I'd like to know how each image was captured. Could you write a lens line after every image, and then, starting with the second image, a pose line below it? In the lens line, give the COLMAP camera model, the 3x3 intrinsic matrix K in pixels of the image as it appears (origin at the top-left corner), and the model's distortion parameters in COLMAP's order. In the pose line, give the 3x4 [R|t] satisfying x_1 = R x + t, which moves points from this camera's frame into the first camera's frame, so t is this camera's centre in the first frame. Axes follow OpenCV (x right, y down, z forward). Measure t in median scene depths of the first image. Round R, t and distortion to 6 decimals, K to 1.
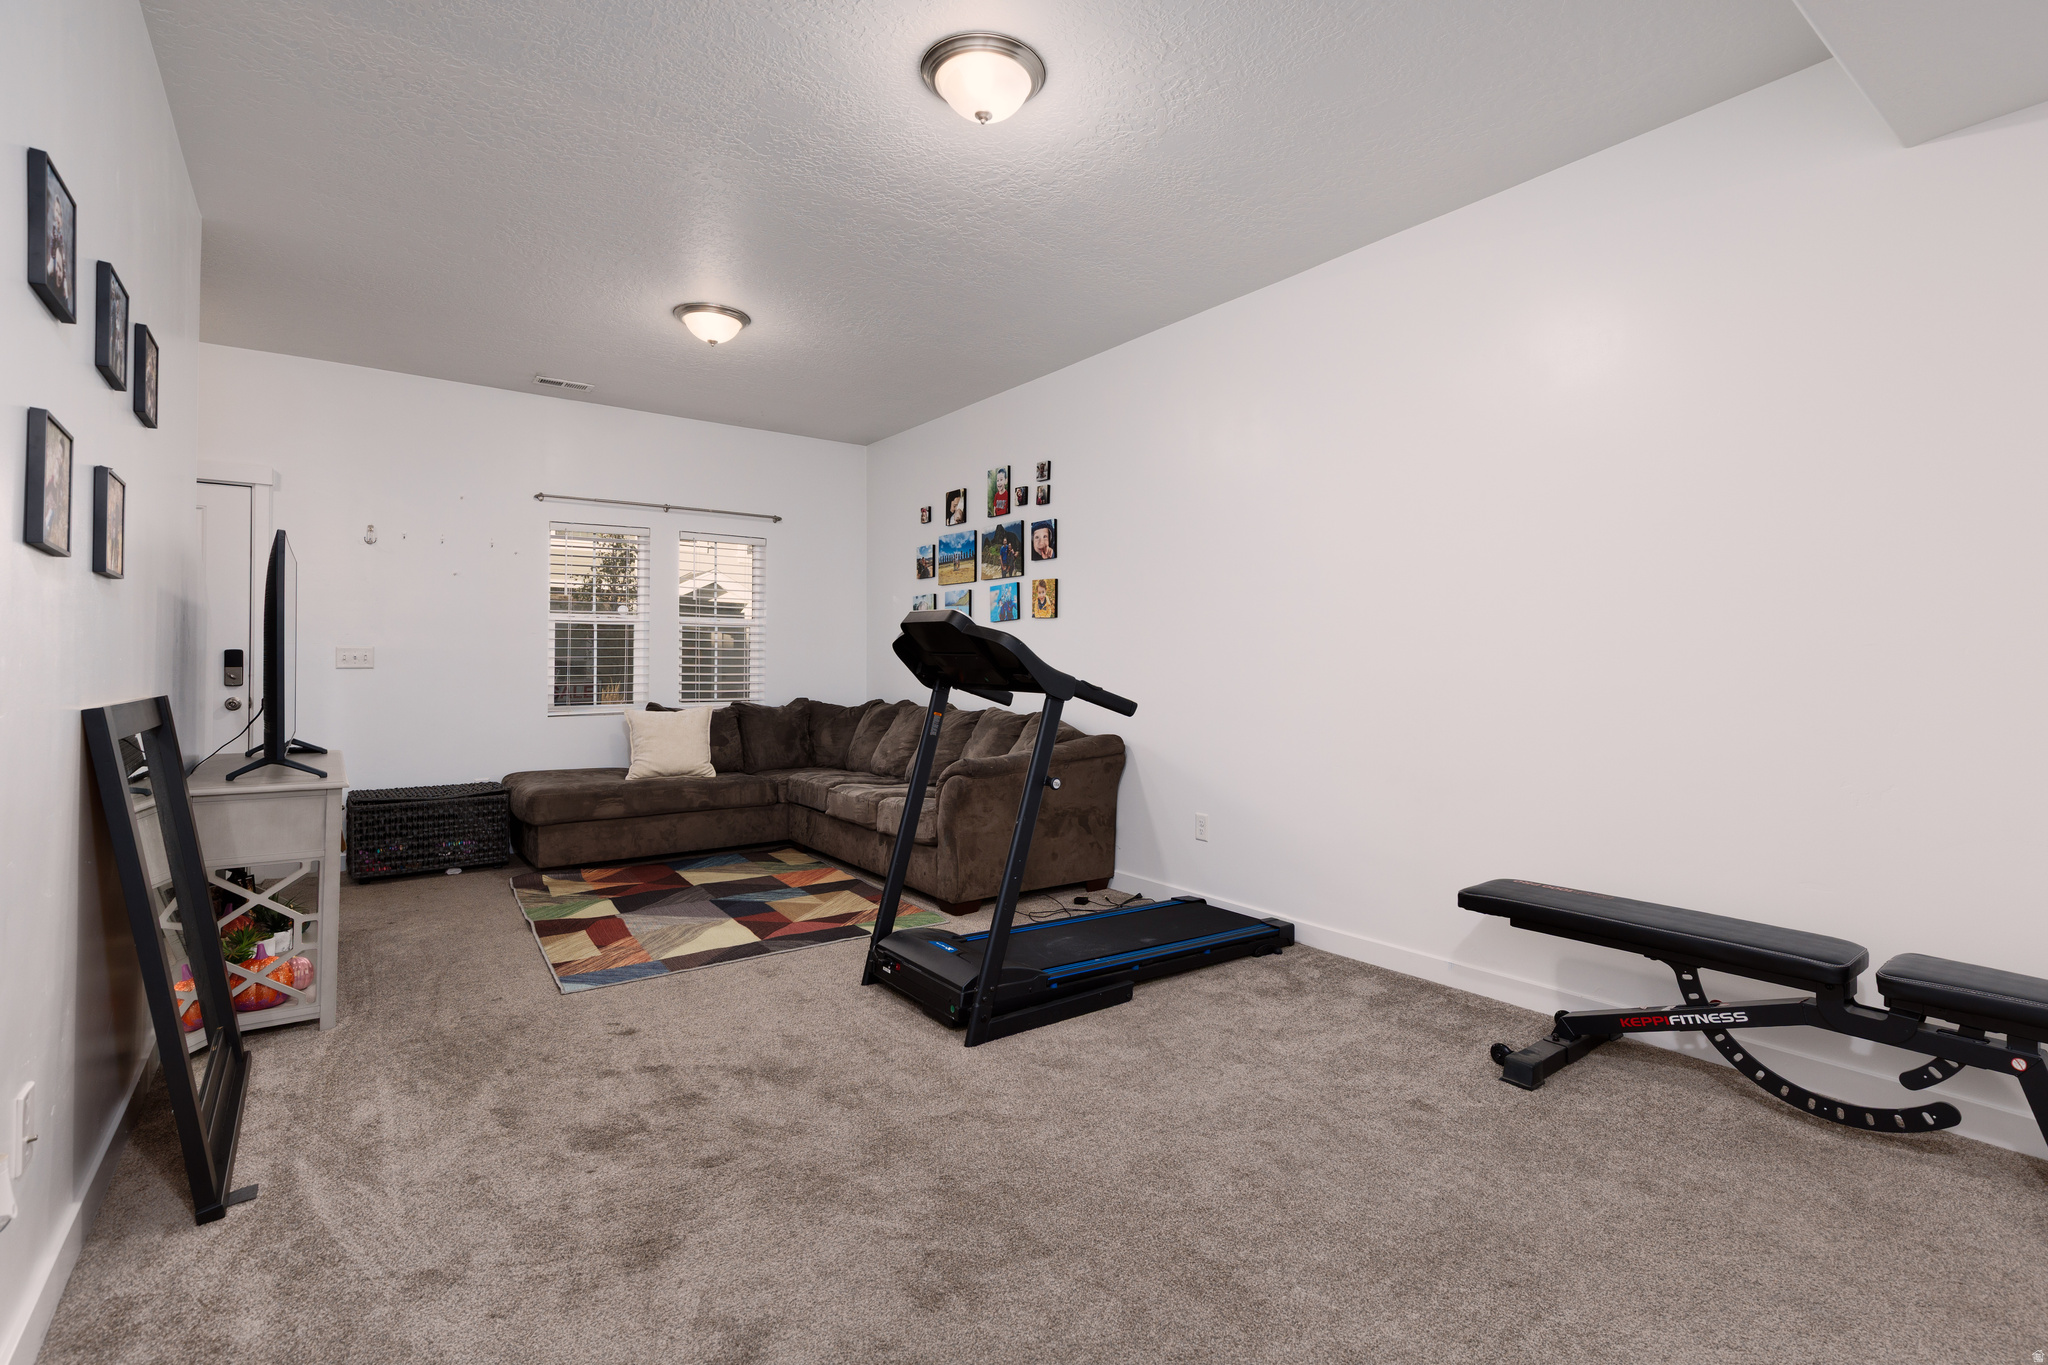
lens RADIAL K [[940.8, 0, 1030.6], [0, 940.8, 666.8], [0, 0, 1]] dist [0.002229, -0.001827]
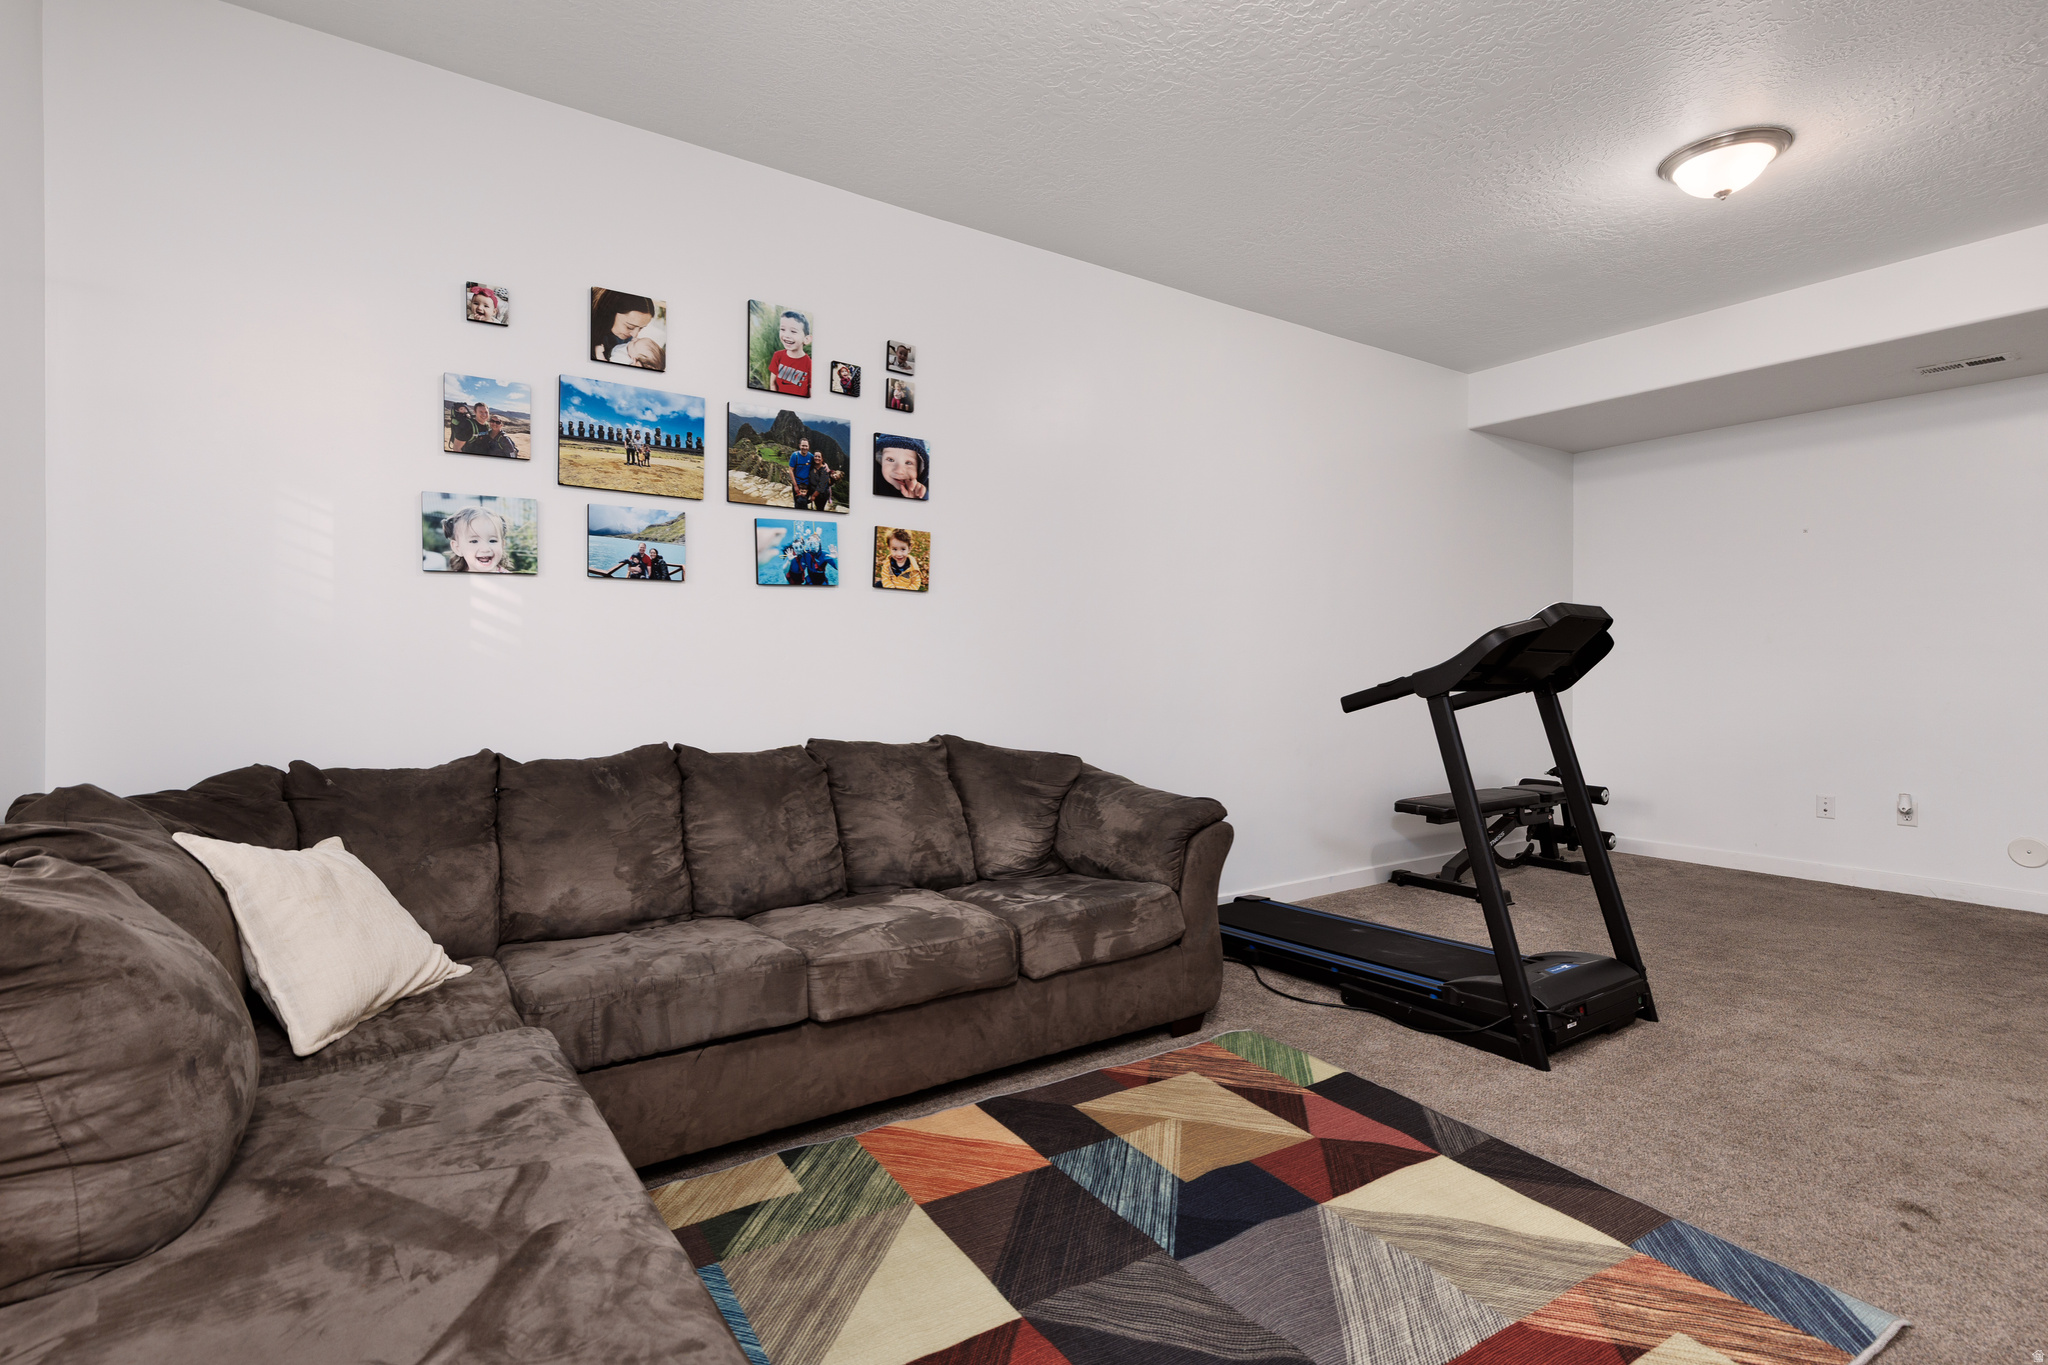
lens RADIAL K [[940.8, 0, 1029.9], [0, 940.8, 685.8], [0, 0, 1]] dist [0.002229, -0.001827]
pose [[0.062679, -0.021390, 0.997805, -0.586501], [0.003202, 0.999769, 0.021231, -0.000116], [-0.998029, 0.001864, 0.062733, 0.828360]]
